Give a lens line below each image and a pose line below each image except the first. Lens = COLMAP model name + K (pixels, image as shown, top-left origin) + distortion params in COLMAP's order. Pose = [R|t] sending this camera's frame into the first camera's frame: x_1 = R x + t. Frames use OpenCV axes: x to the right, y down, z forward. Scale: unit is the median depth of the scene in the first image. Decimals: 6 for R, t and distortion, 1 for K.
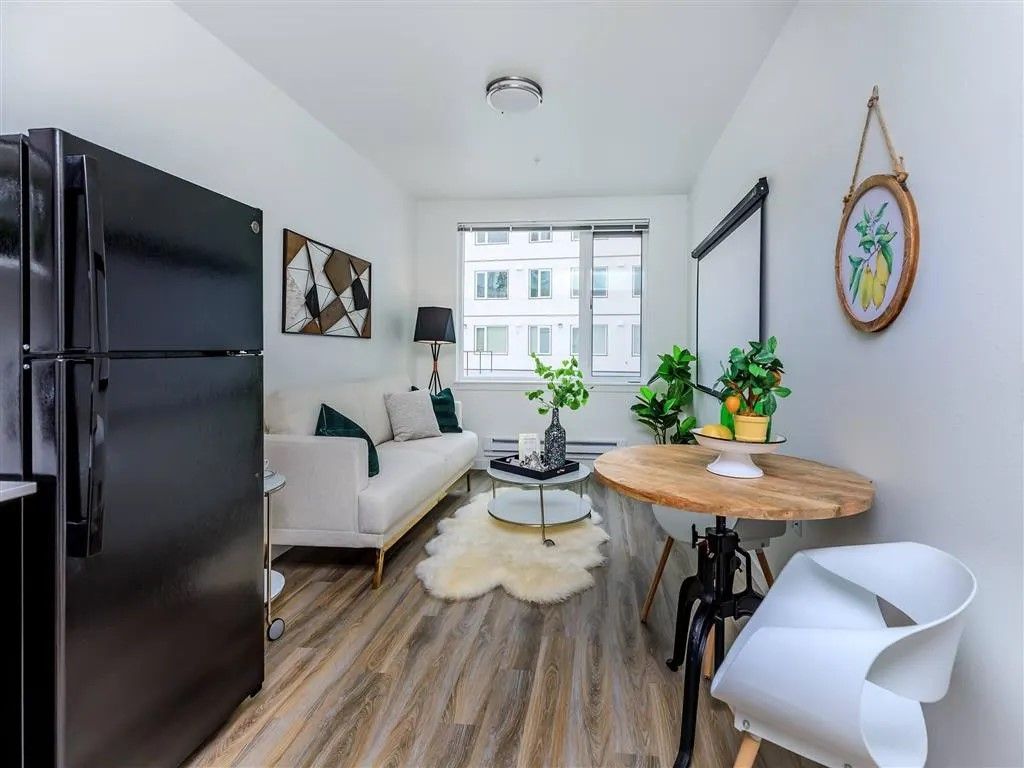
lens RADIAL K [[488.2, 0, 563.2], [0, 488.2, 356.6], [0, 0, 1]] dist [0.000885, 0.000090]
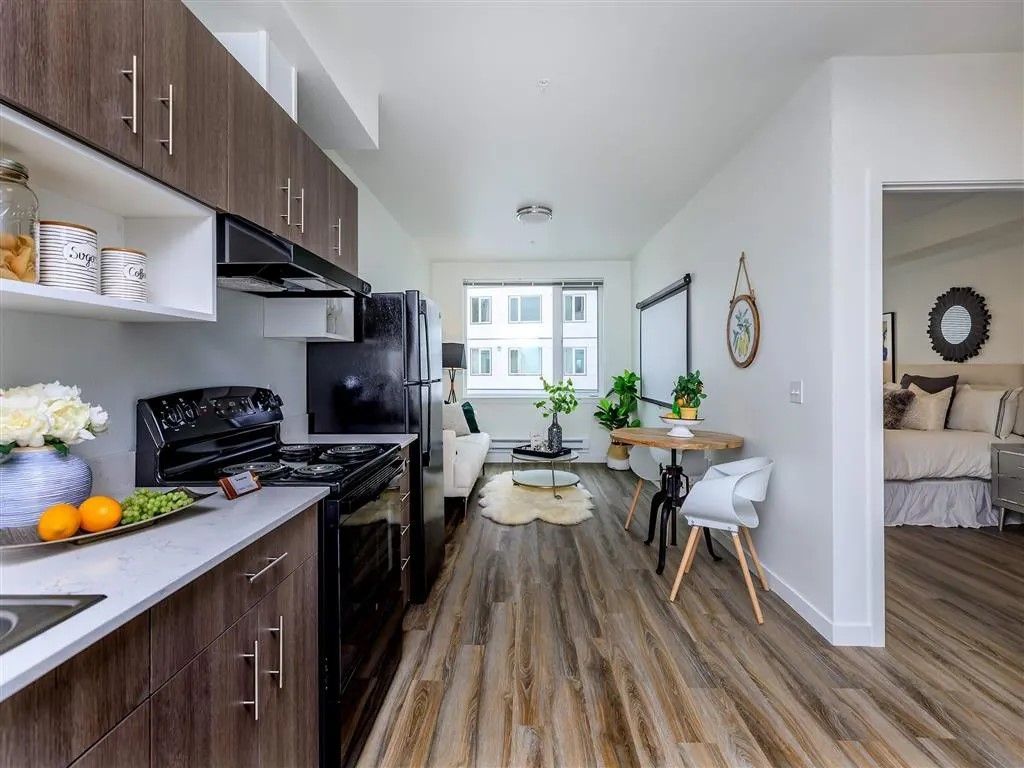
lens RADIAL K [[467.6, 0, 527.3], [0, 467.6, 371.8], [0, 0, 1]] dist [0.002487, 0.000415]
pose [[0.996810, -0.010283, 0.079145, -0.214640], [0.010946, 0.999909, -0.007940, -0.011772], [-0.079056, 0.008781, 0.996832, -0.440866]]
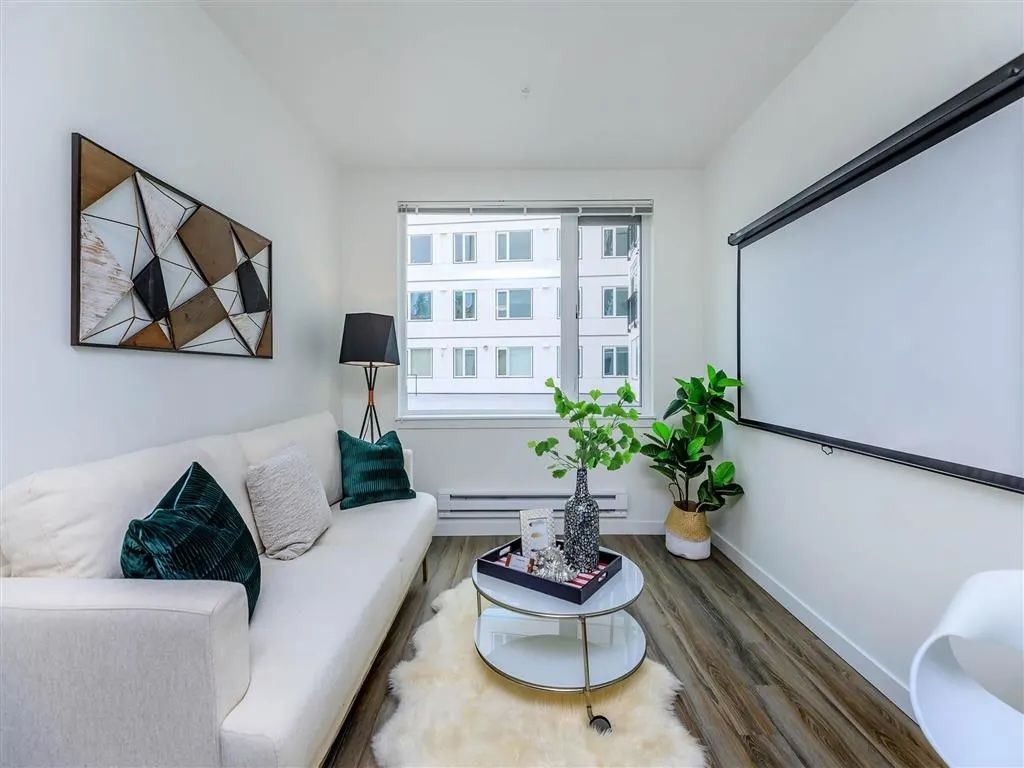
lens RADIAL K [[467.6, 0, 514.4], [0, 467.6, 378.8], [0, 0, 1]] dist [0.002487, 0.000415]
pose [[0.997334, -0.011738, 0.072021, -0.140534], [0.011672, 0.999931, 0.001345, -0.008640], [-0.072032, -0.000501, 0.997402, 0.422114]]
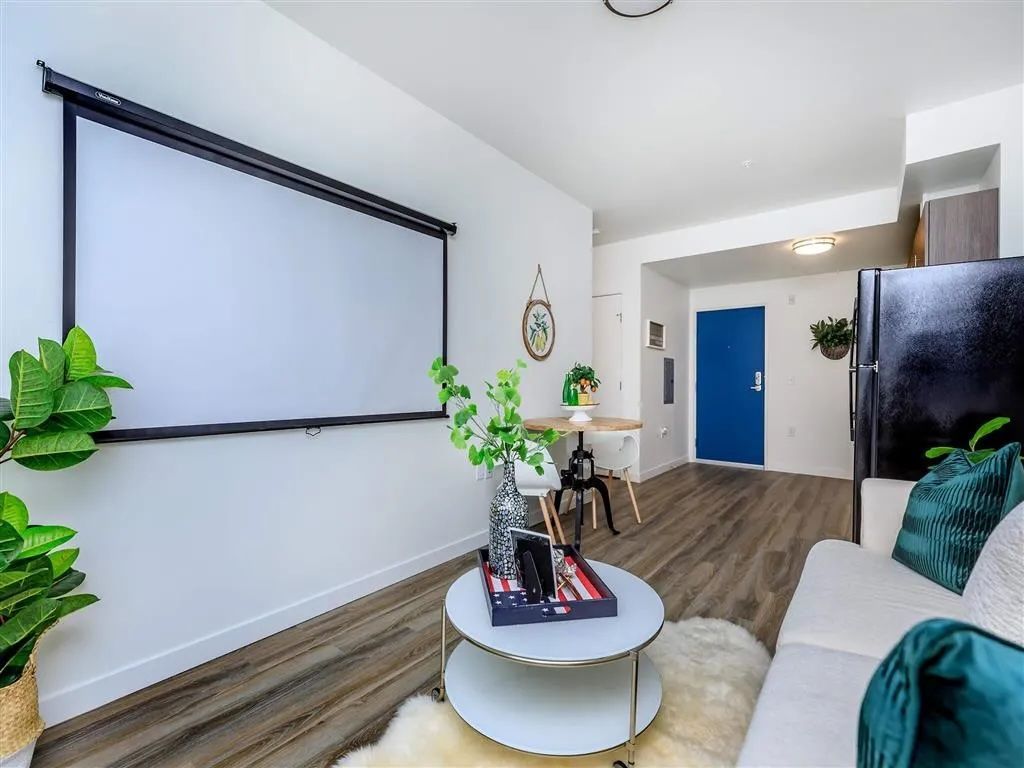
lens RADIAL K [[445.9, 0, 503.5], [0, 445.9, 381.1], [0, 0, 1]] dist [0.004936, 0.000131]
pose [[-0.814747, -0.017499, 0.579552, -0.265112], [-0.006079, 0.999747, 0.021640, 0.005225], [-0.579784, 0.014108, -0.814648, 1.387820]]
